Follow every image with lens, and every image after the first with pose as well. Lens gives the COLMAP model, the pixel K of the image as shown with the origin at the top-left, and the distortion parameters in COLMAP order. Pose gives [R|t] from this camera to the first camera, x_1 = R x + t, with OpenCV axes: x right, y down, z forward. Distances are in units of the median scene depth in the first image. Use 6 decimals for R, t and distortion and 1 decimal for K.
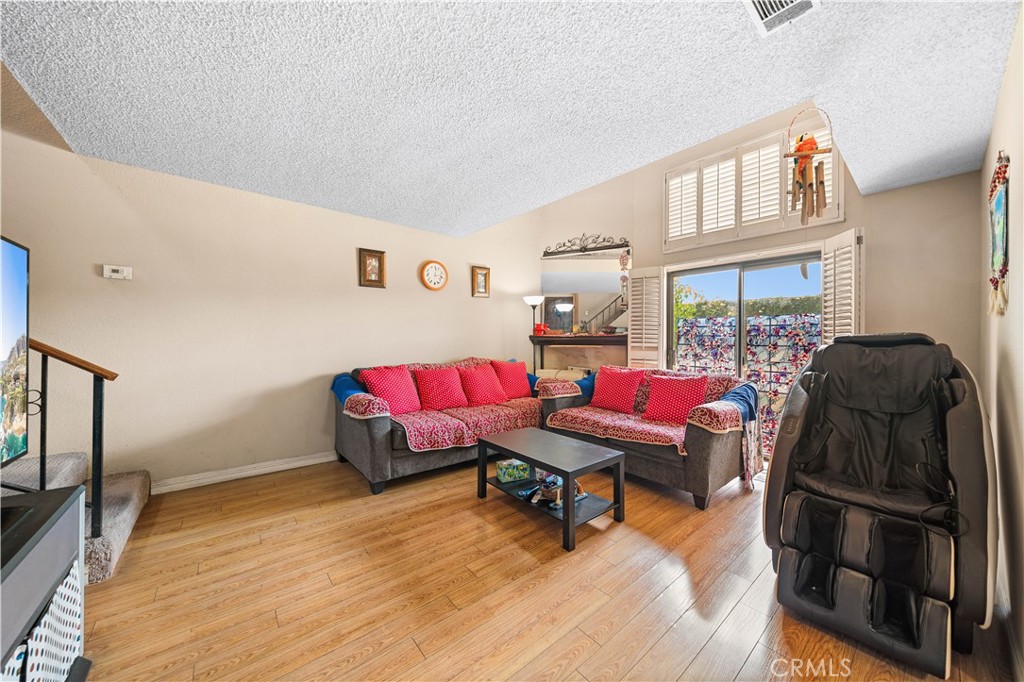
lens RADIAL K [[352.7, 0, 505.2], [0, 352.7, 342.1], [0, 0, 1]] dist [-0.003063, -0.000124]
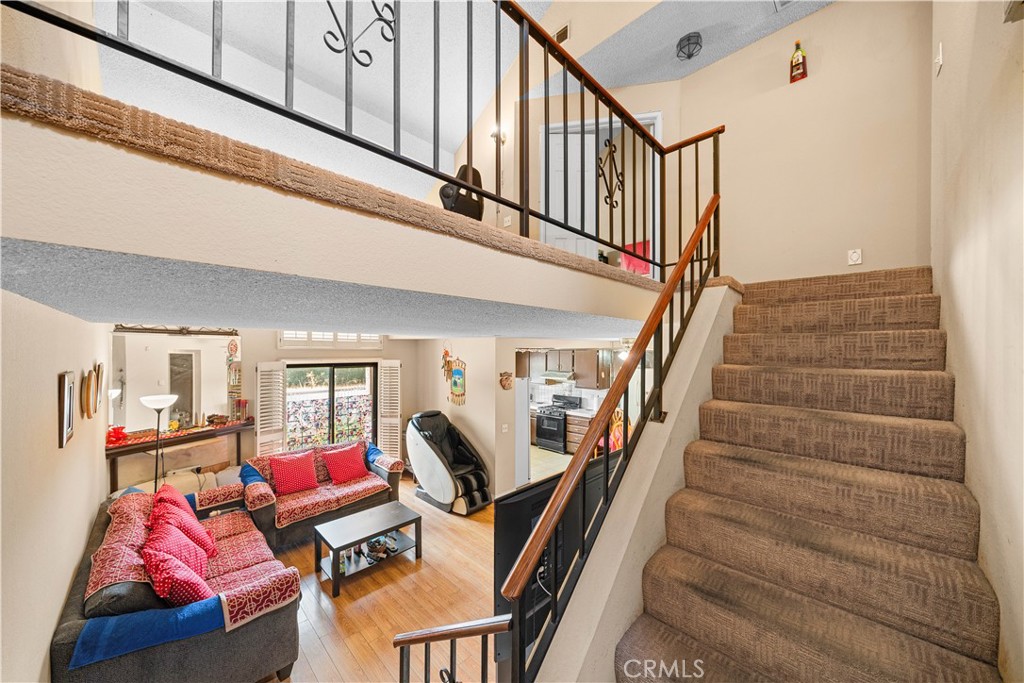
lens RADIAL K [[352.7, 0, 507.6], [0, 352.7, 345.7], [0, 0, 1]] dist [-0.003063, -0.000124]
pose [[-0.109857, 0.001133, 0.993947, -1.023449], [0.000302, 0.999999, -0.001107, -0.319303], [-0.993947, 0.000179, -0.109857, 0.428277]]
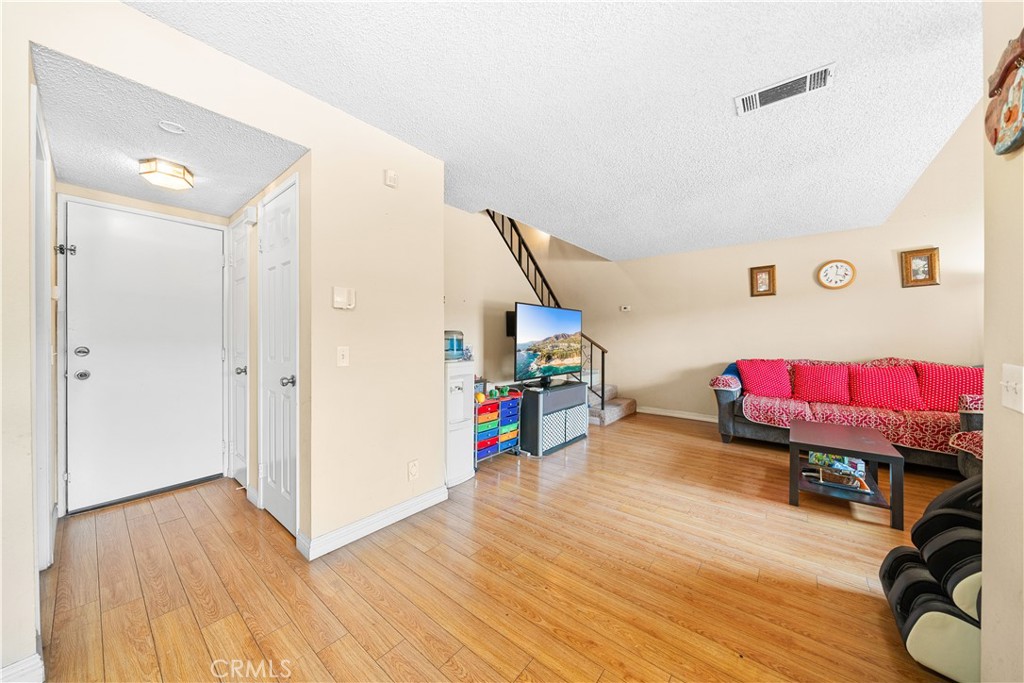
lens RADIAL K [[352.7, 0, 511.2], [0, 352.7, 339.6], [0, 0, 1]] dist [-0.003063, -0.000124]
pose [[0.207470, 0.000331, -0.978241, 0.692948], [-0.005377, 0.999985, -0.000802, 0.005087], [0.978227, 0.005427, 0.207469, -0.139828]]
